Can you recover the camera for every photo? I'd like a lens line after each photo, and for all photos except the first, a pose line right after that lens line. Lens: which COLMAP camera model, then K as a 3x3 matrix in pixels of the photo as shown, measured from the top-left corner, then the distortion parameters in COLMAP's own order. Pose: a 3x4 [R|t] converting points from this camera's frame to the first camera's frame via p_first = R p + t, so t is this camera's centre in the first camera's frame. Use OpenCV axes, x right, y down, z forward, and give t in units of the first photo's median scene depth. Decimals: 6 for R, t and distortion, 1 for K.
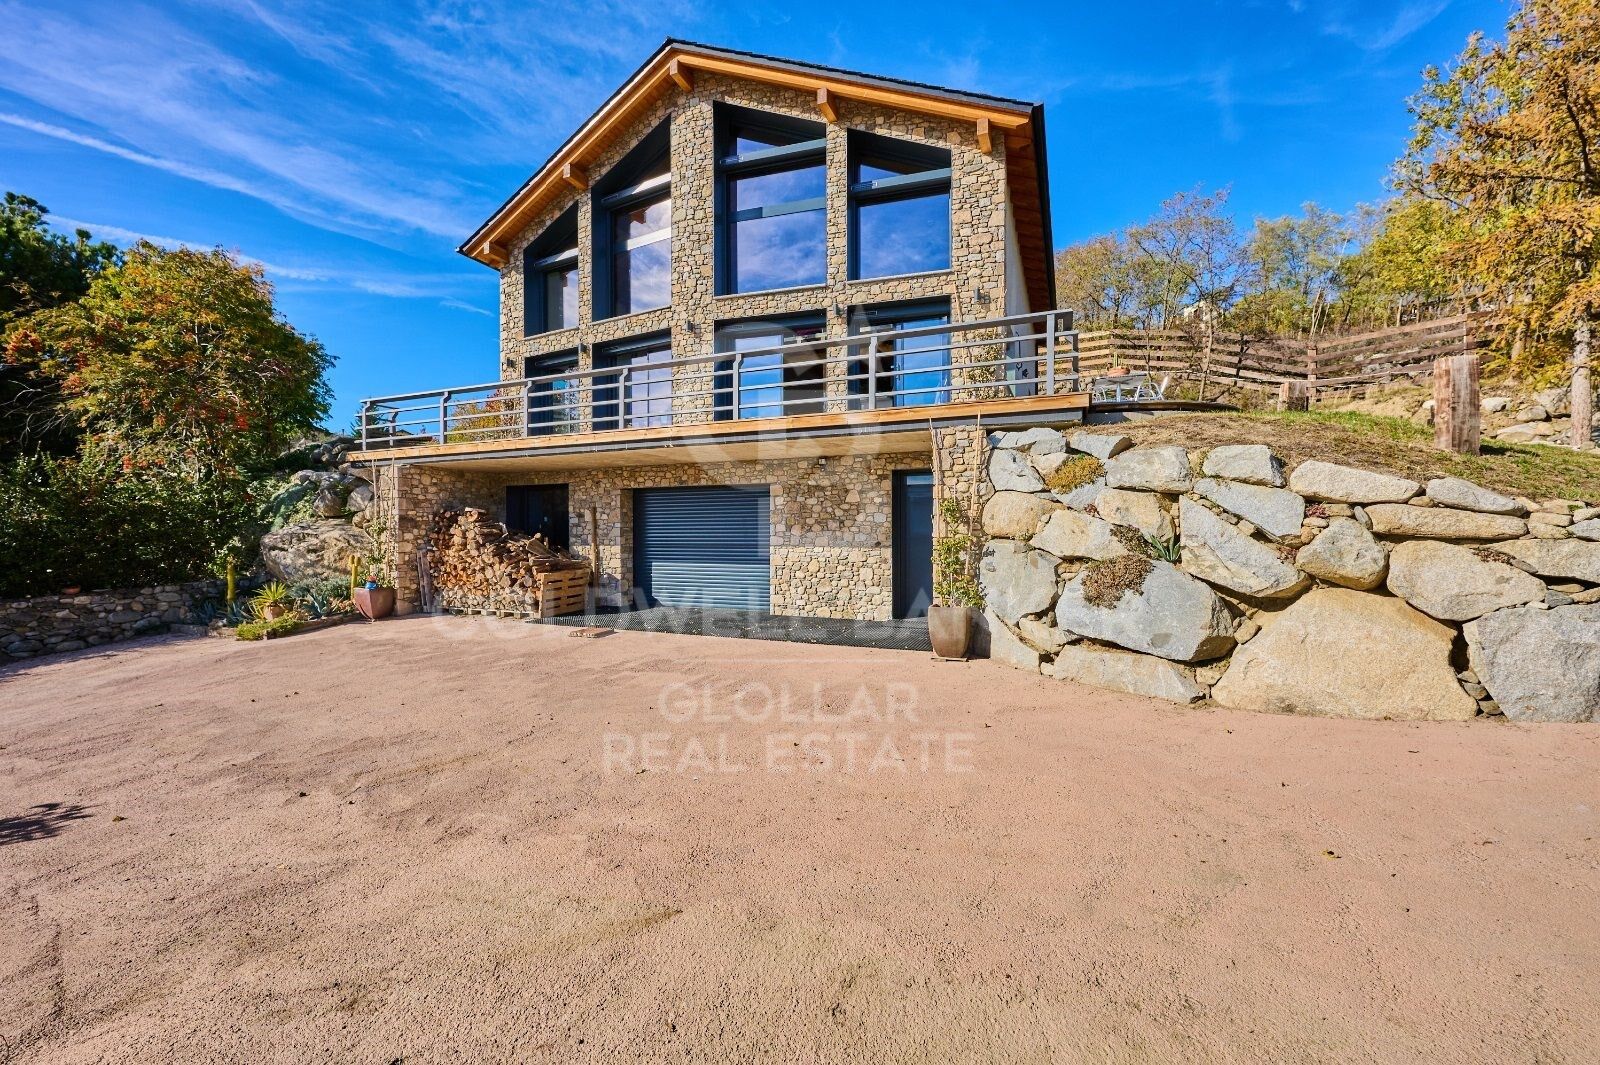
lens RADIAL K [[628.3, 0, 798.6], [0, 628.3, 540.0], [0, 0, 1]] dist [-0.000913, -0.000322]
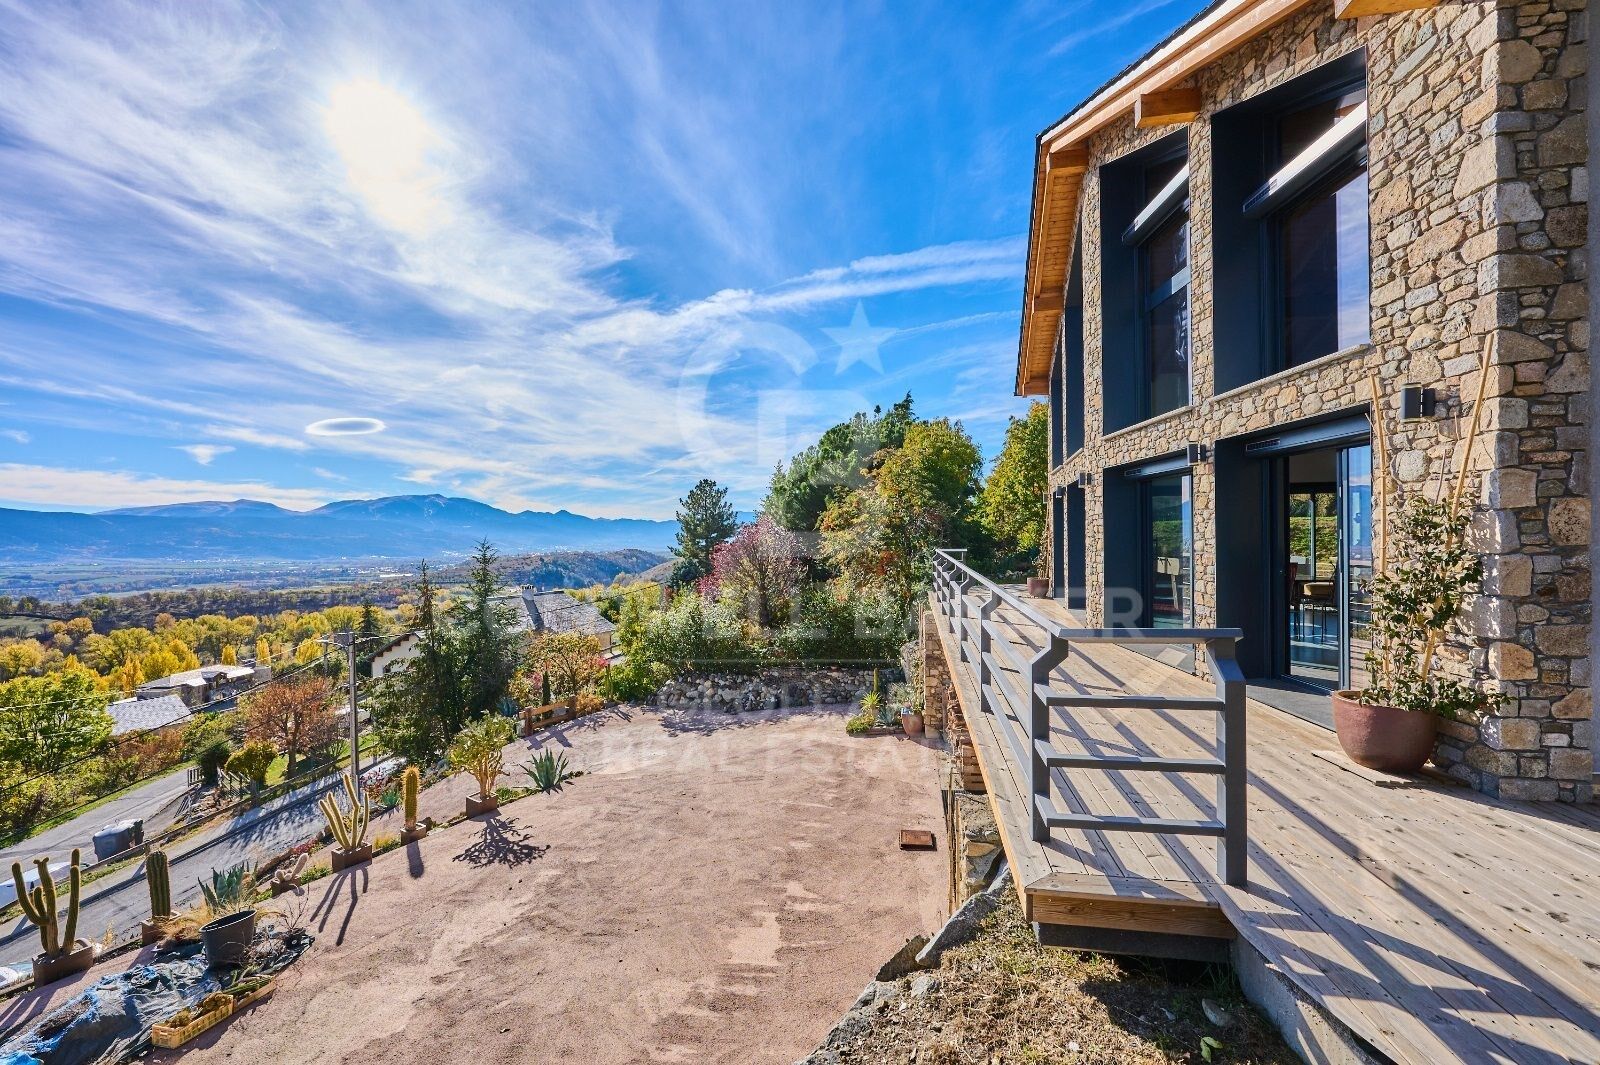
lens RADIAL K [[628.3, 0, 802.2], [0, 628.3, 539.4], [0, 0, 1]] dist [-0.000913, -0.000322]
pose [[0.237265, 0.004820, -0.971433, 0.485039], [0.001774, 0.999984, 0.005395, -0.270205], [0.971443, -0.003003, 0.237253, 0.485398]]
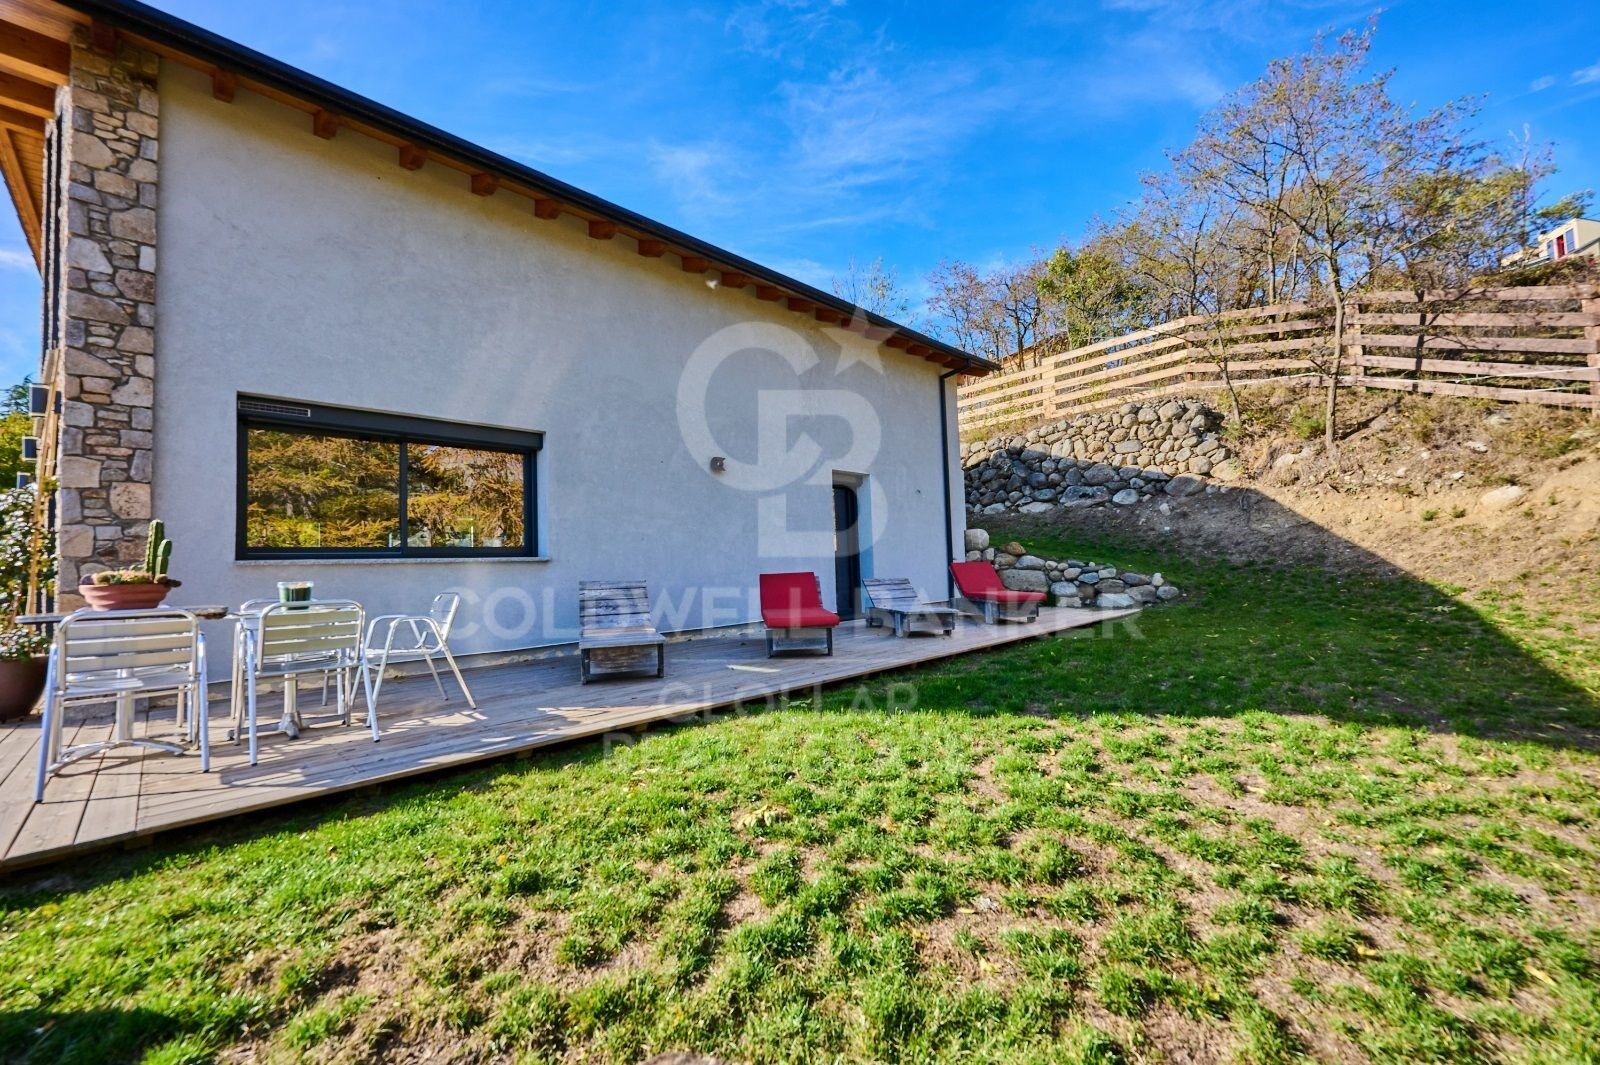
lens RADIAL K [[628.3, 0, 802.5], [0, 628.3, 537.7], [0, 0, 1]] dist [-0.000913, -0.000322]
pose [[0.929880, -0.047275, -0.364813, 0.806345], [0.028423, 0.997977, -0.056877, -0.220829], [0.366763, 0.042519, 0.929342, 0.686556]]
